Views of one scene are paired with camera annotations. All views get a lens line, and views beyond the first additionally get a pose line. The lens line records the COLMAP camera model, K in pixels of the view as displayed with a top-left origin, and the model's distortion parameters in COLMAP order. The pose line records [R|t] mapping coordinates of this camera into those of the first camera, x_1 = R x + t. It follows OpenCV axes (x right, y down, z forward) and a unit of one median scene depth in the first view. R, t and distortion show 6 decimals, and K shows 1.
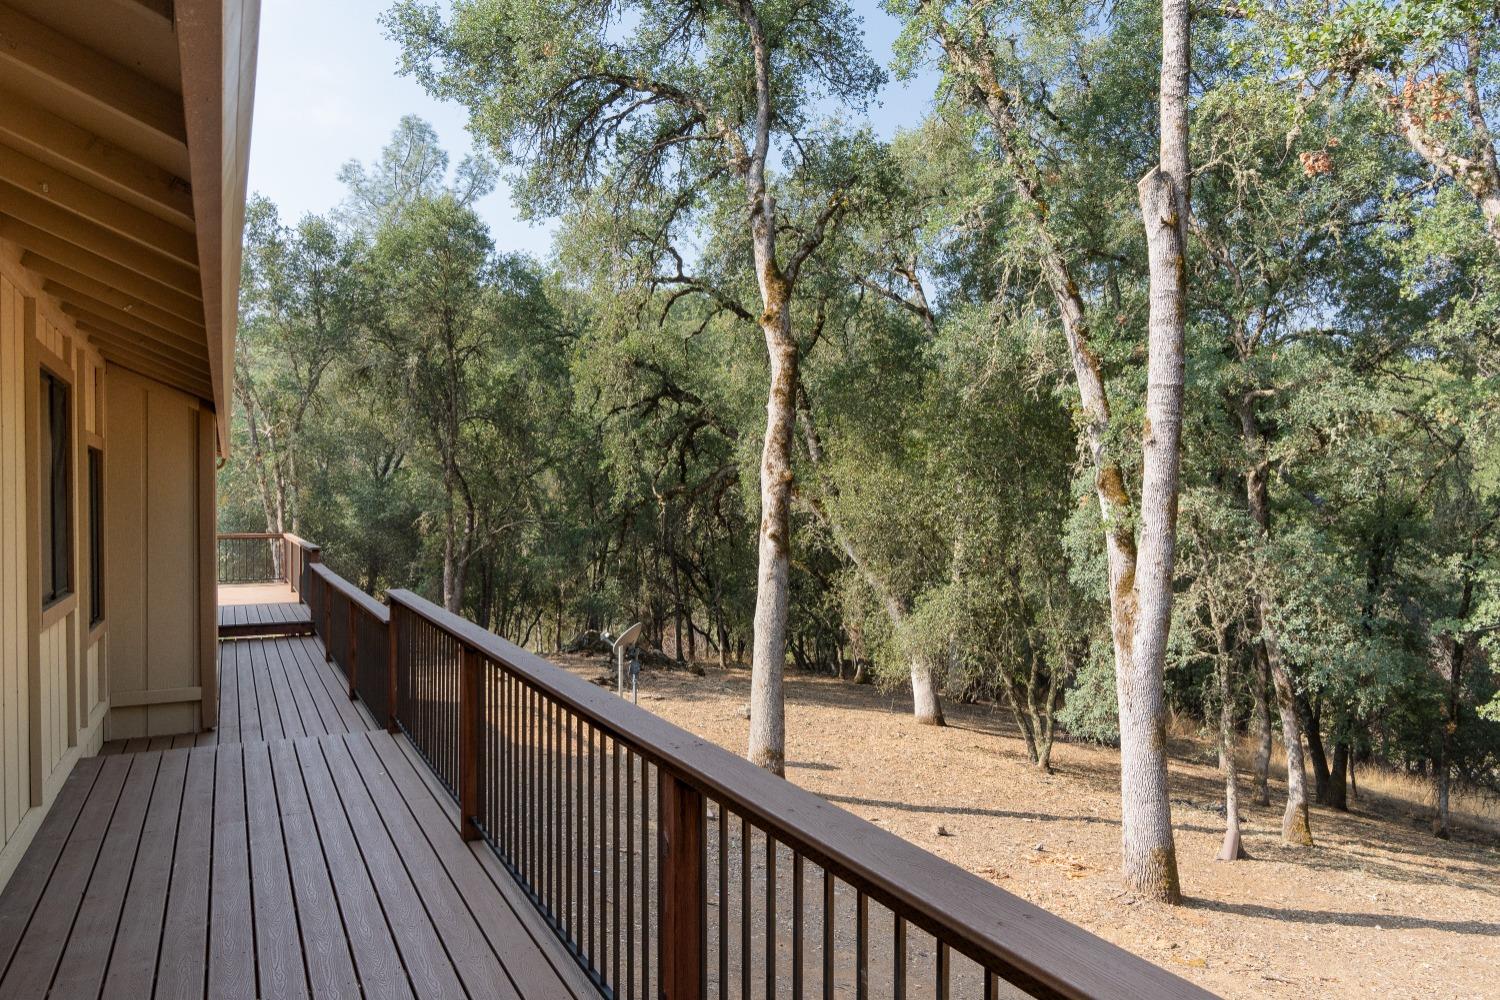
lens RADIAL K [[1028.1, 0, 747.6], [0, 1028.1, 498.9], [0, 0, 1]] dist [-0.002410, 0.000709]
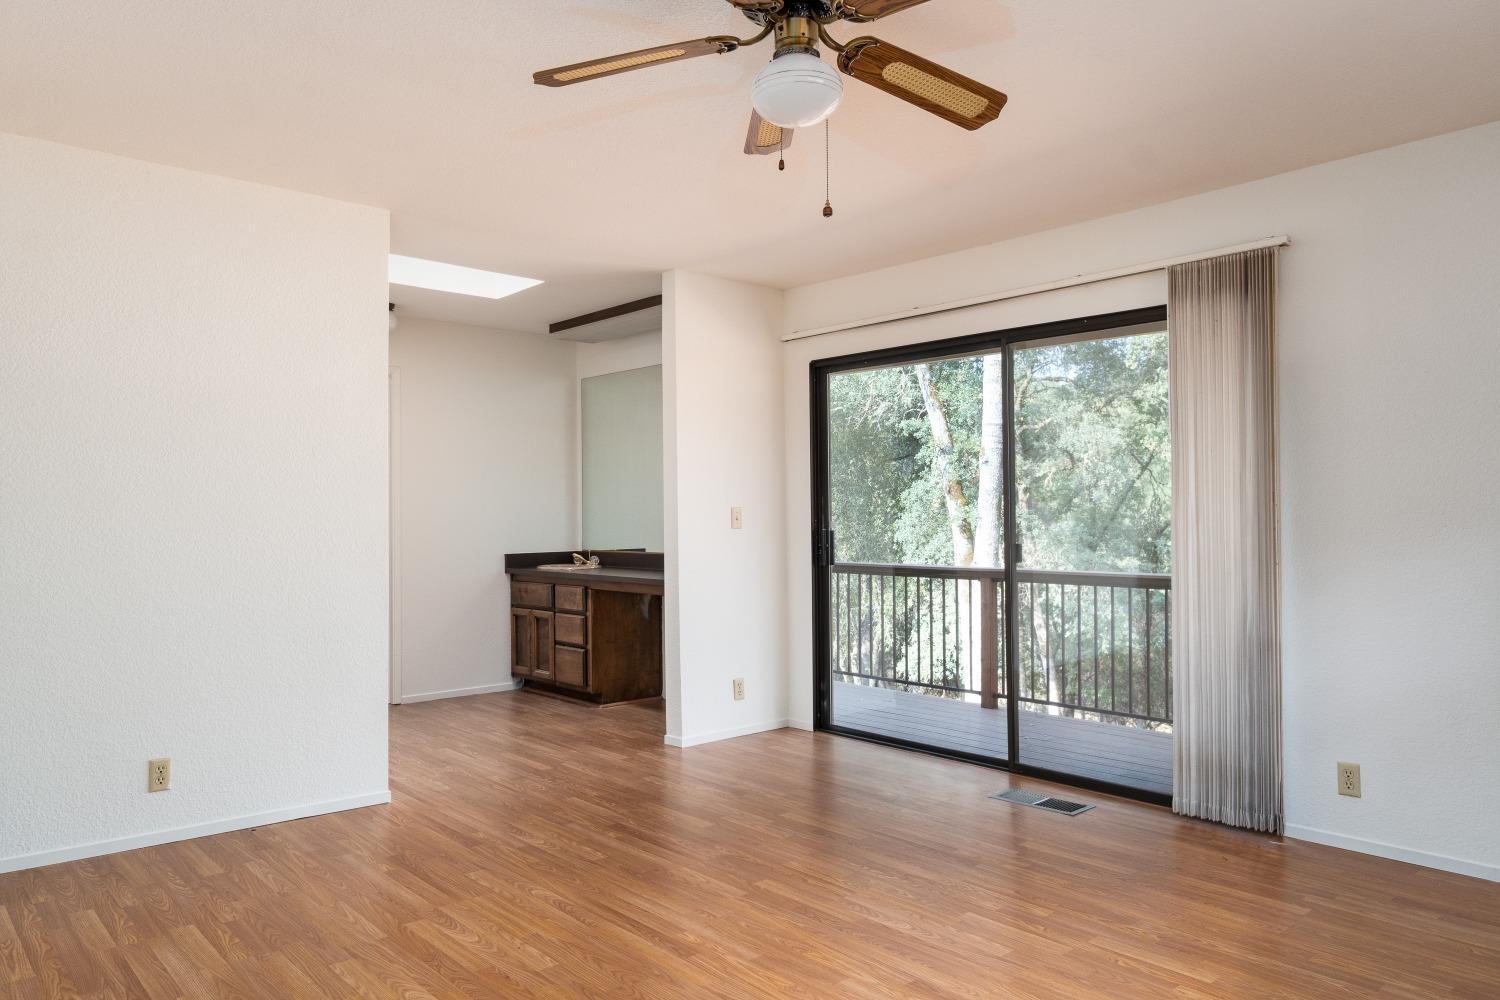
lens RADIAL K [[1028.1, 0, 744.9], [0, 1028.1, 498.4], [0, 0, 1]] dist [-0.002410, 0.000709]
pose [[0.967705, 0.000665, 0.252084, -0.287954], [0.004505, 0.999791, -0.019931, 0.023070], [-0.252044, 0.020423, 0.967500, -0.312982]]
